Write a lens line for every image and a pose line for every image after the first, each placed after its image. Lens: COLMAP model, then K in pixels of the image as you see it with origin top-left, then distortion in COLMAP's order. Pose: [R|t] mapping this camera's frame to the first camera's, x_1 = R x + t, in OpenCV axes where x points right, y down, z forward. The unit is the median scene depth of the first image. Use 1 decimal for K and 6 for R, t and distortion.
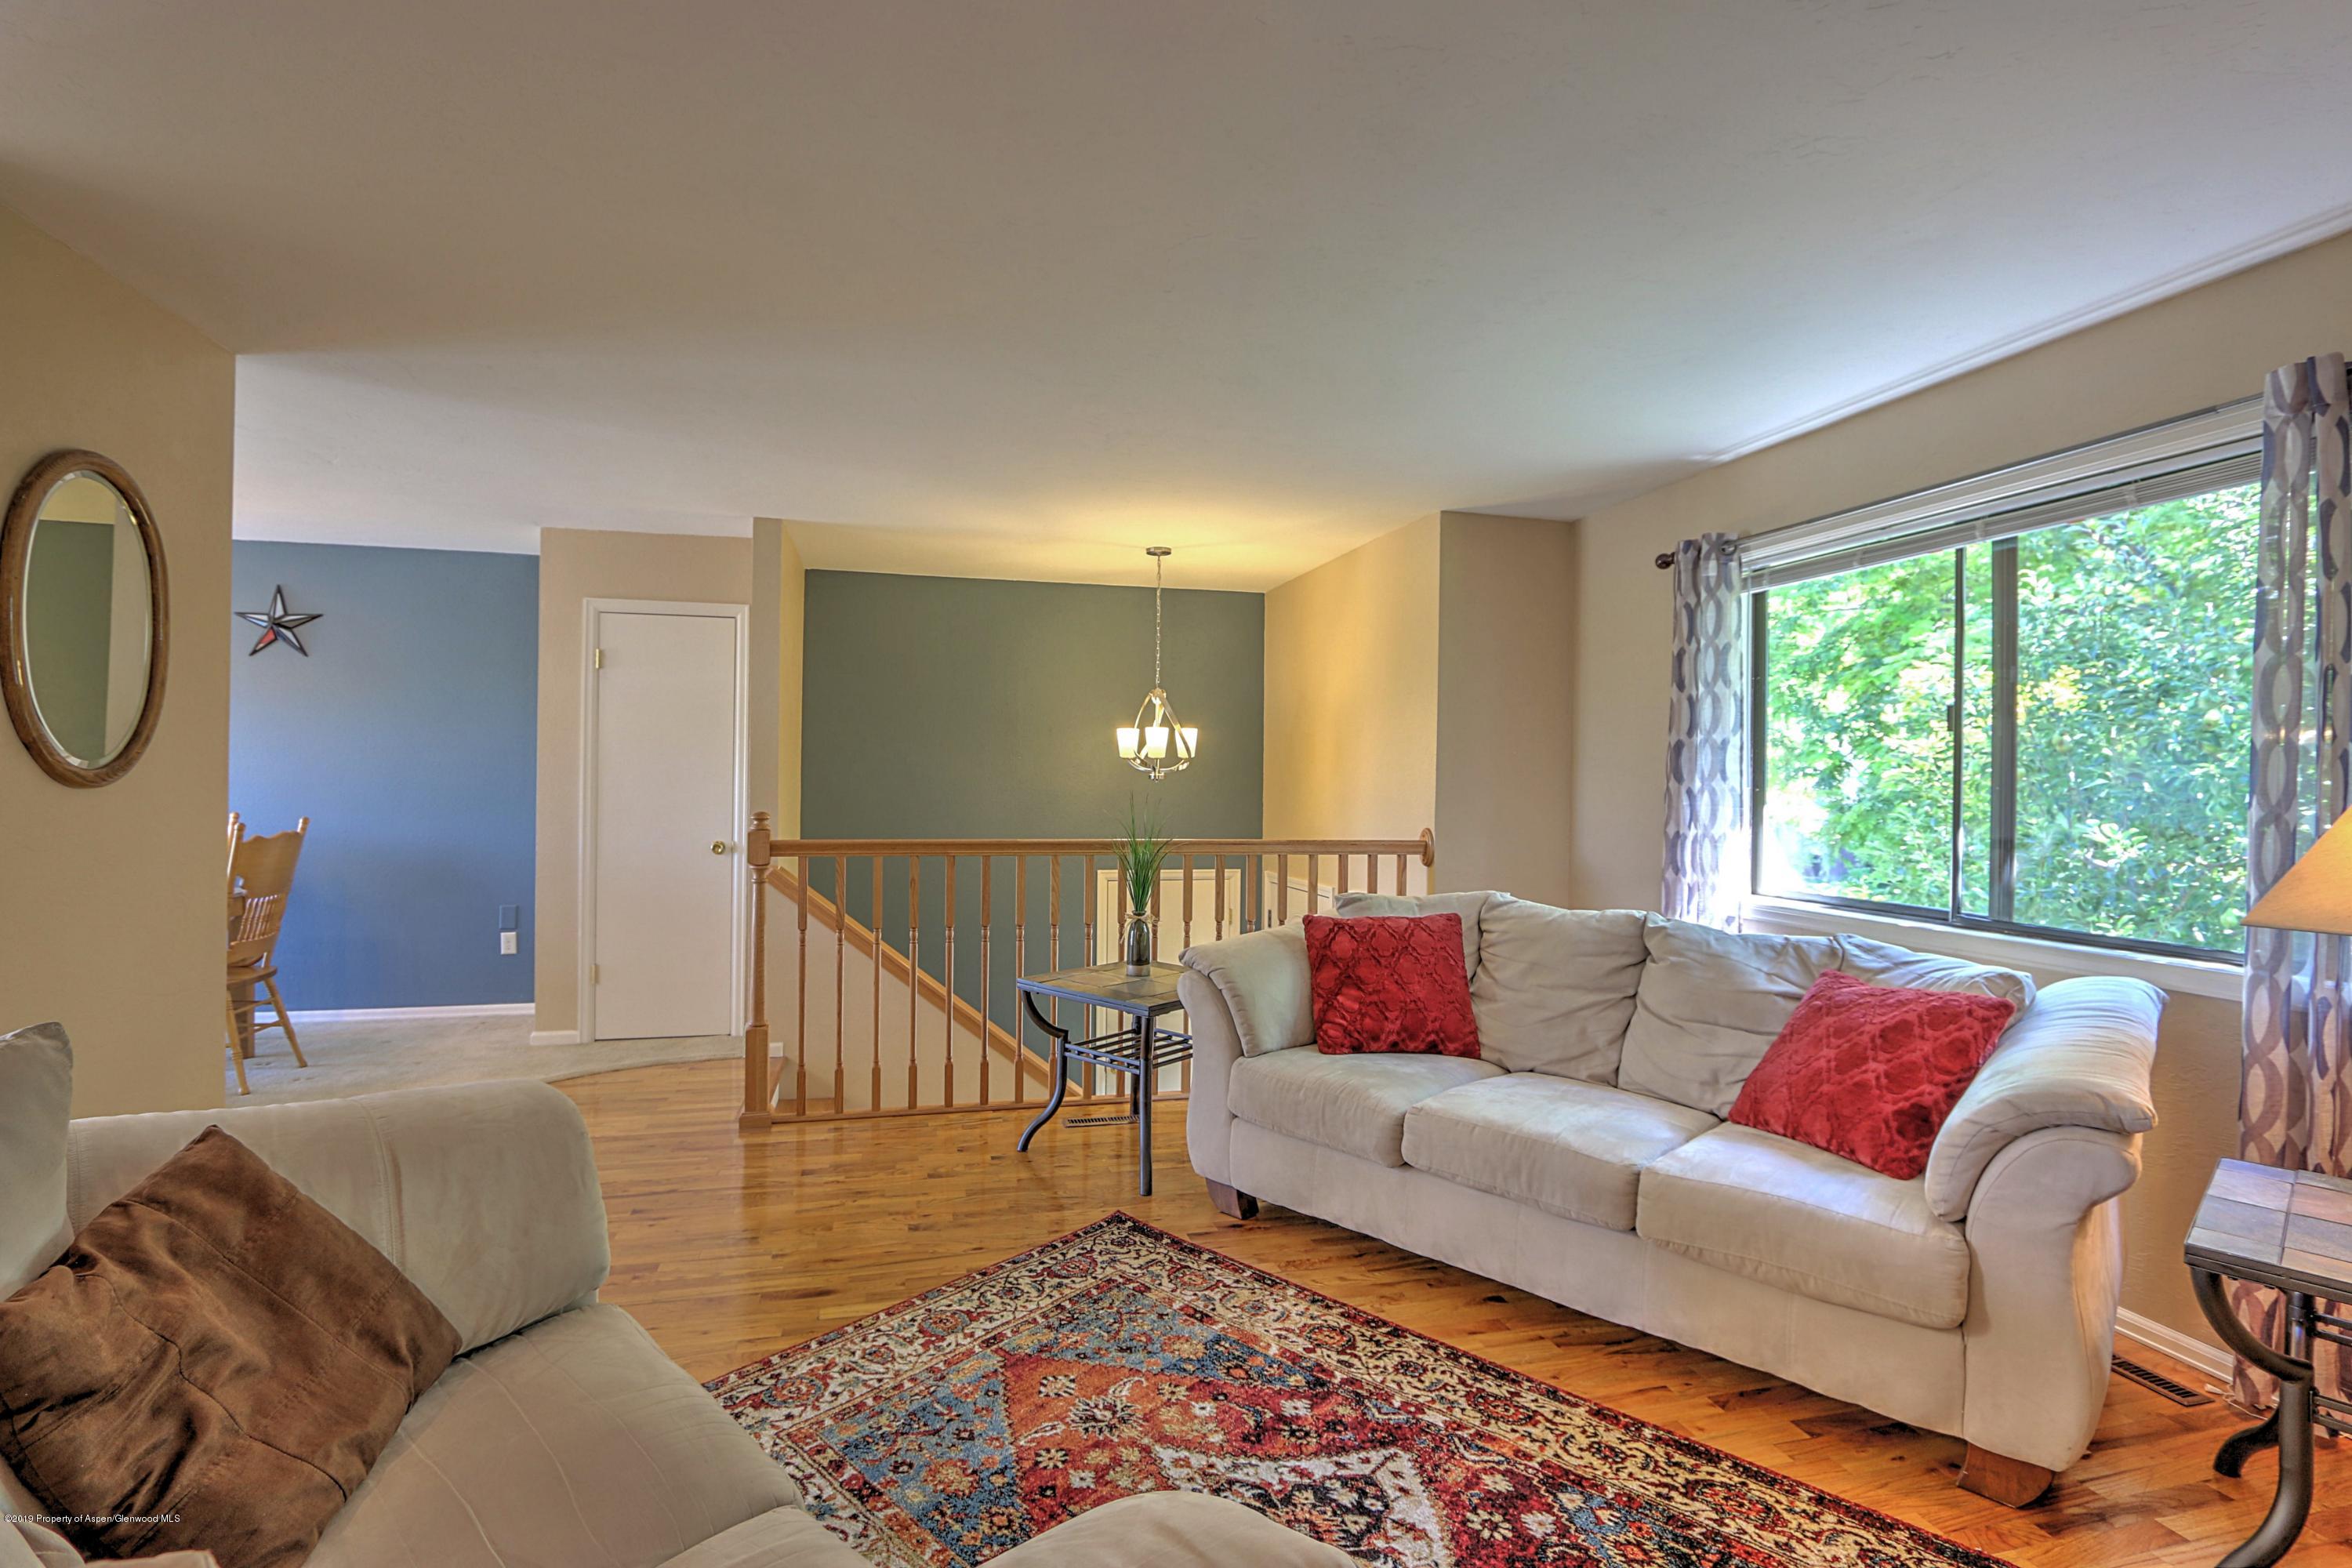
lens RADIAL K [[1081.9, 0, 1164.7], [0, 1081.9, 778.0], [0, 0, 1]] dist [-0.011973, 0.000248]
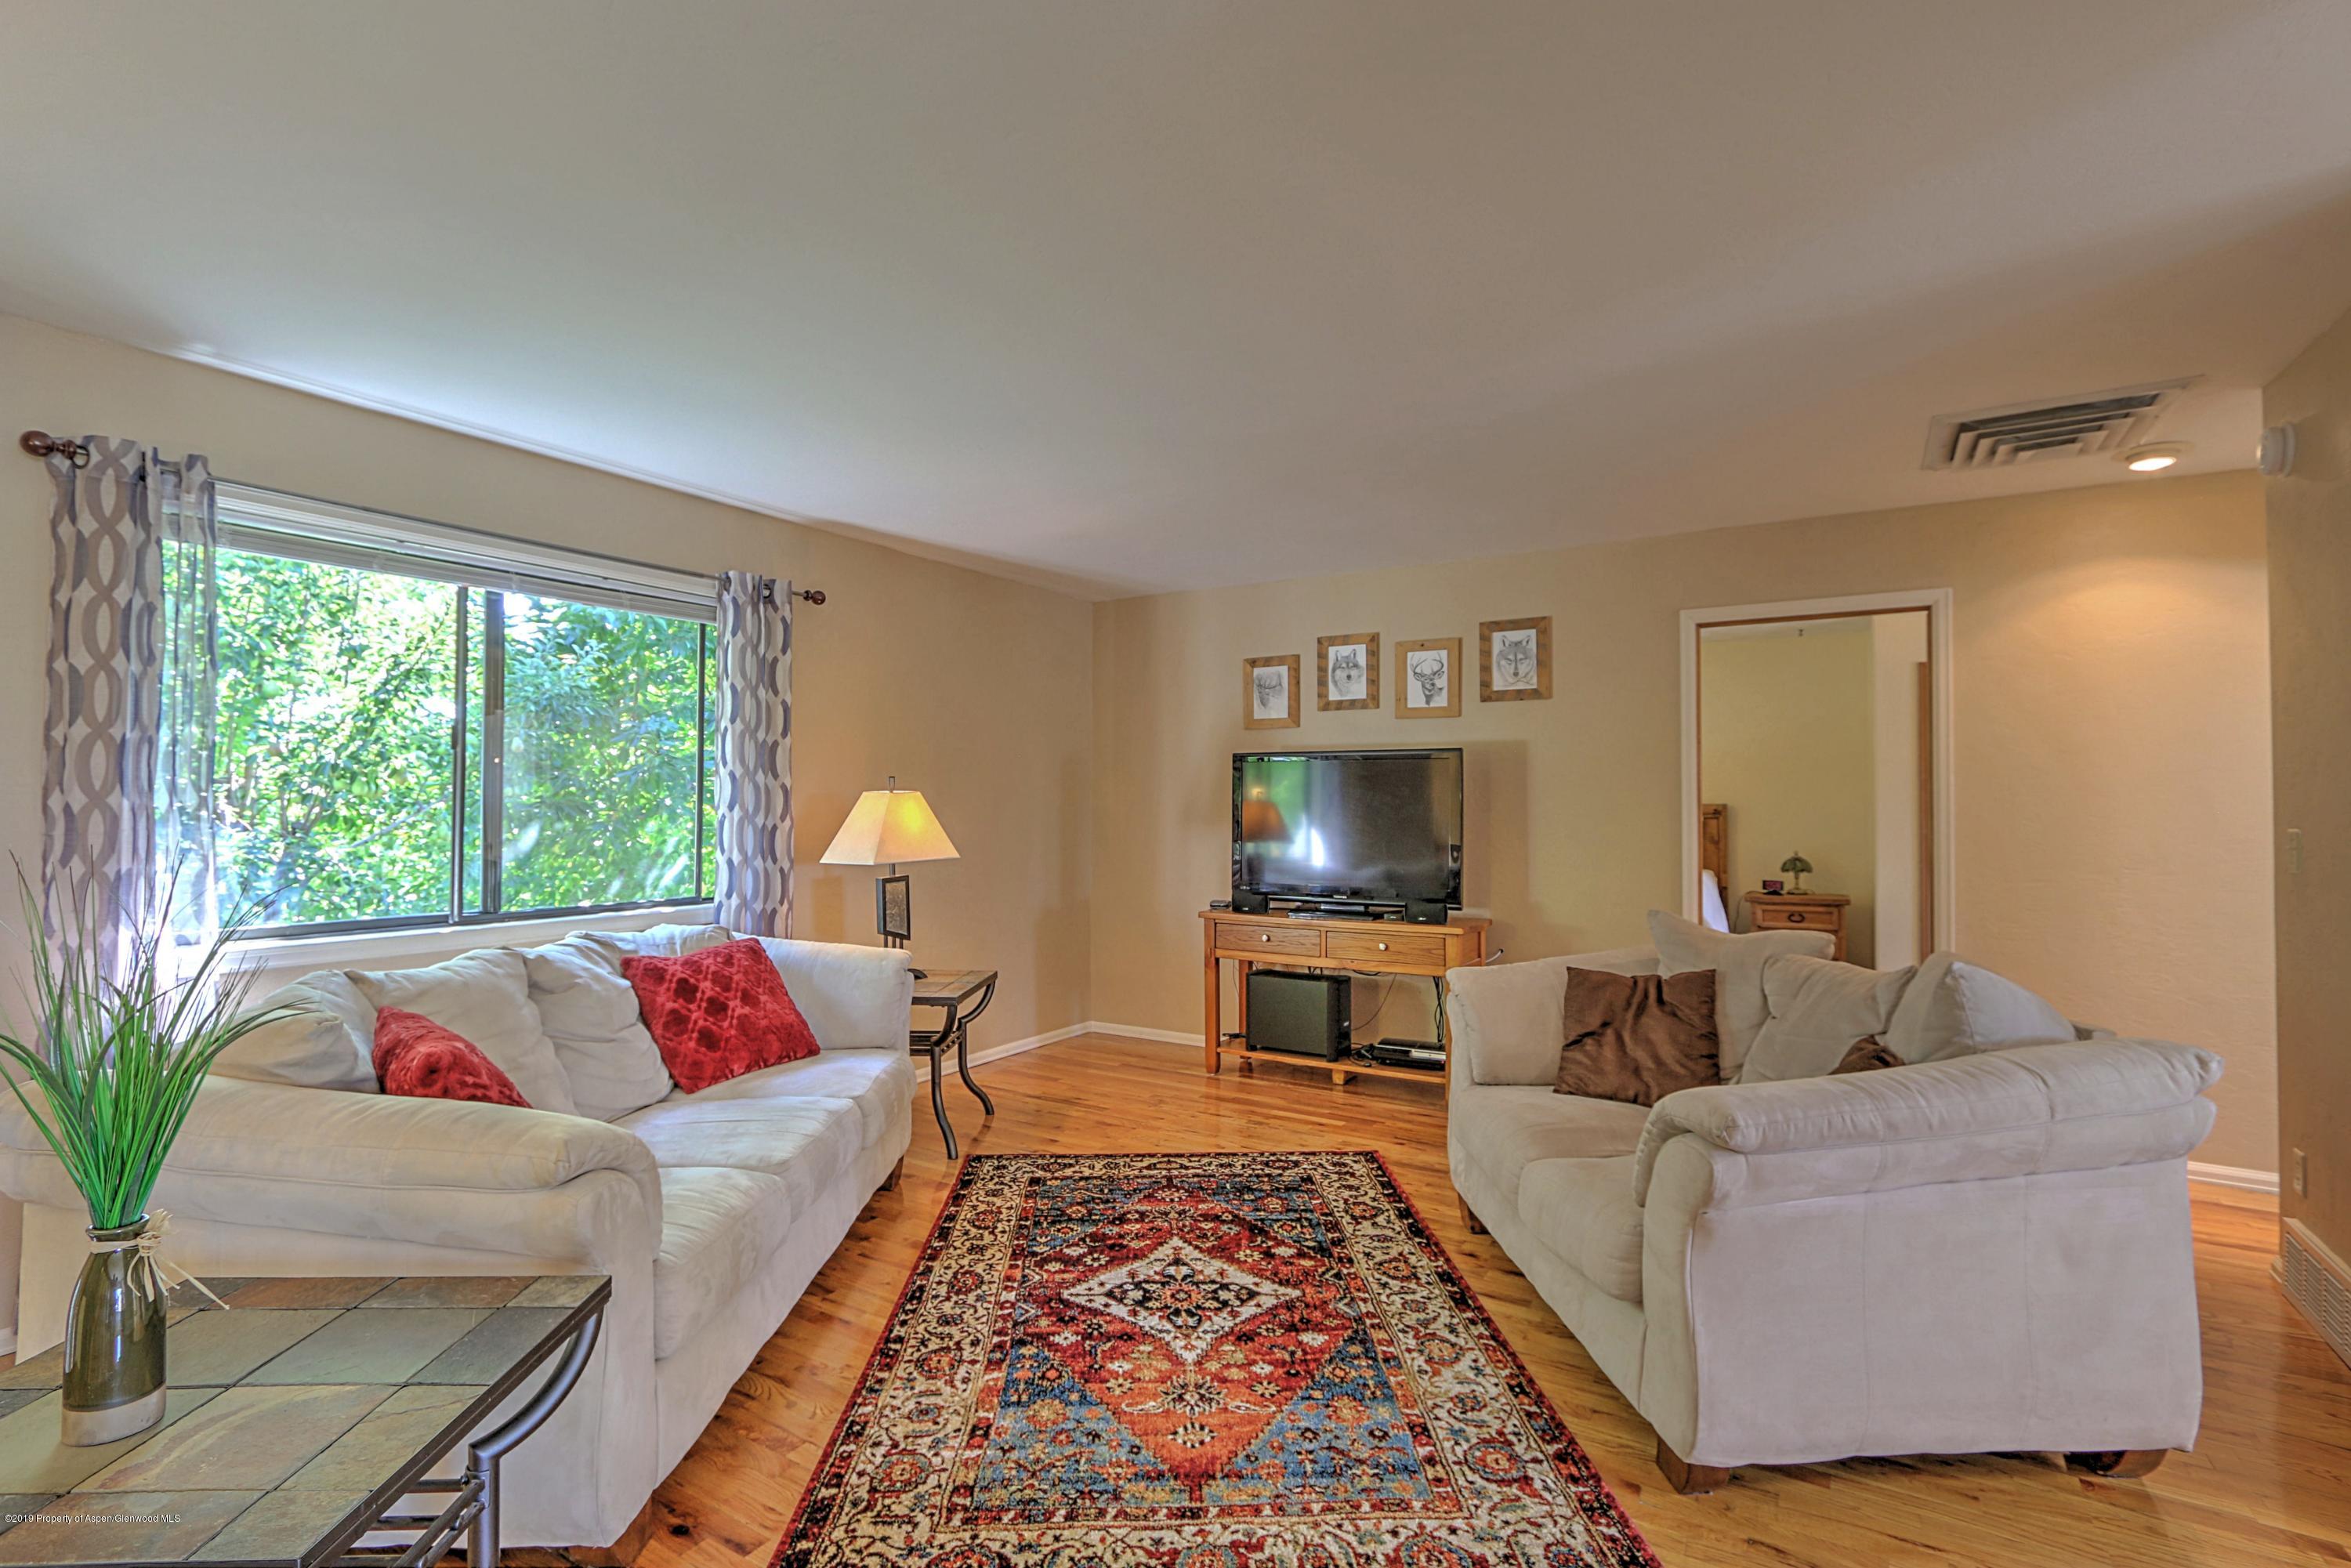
lens RADIAL K [[1081.4, 0, 1165.8], [0, 1081.4, 790.0], [0, 0, 1]] dist [-0.011973, 0.000248]
pose [[-0.692790, -0.005306, 0.721120, -0.806733], [-0.010805, 0.999937, -0.003022, -0.010547], [-0.721059, -0.009885, -0.692803, 1.759935]]
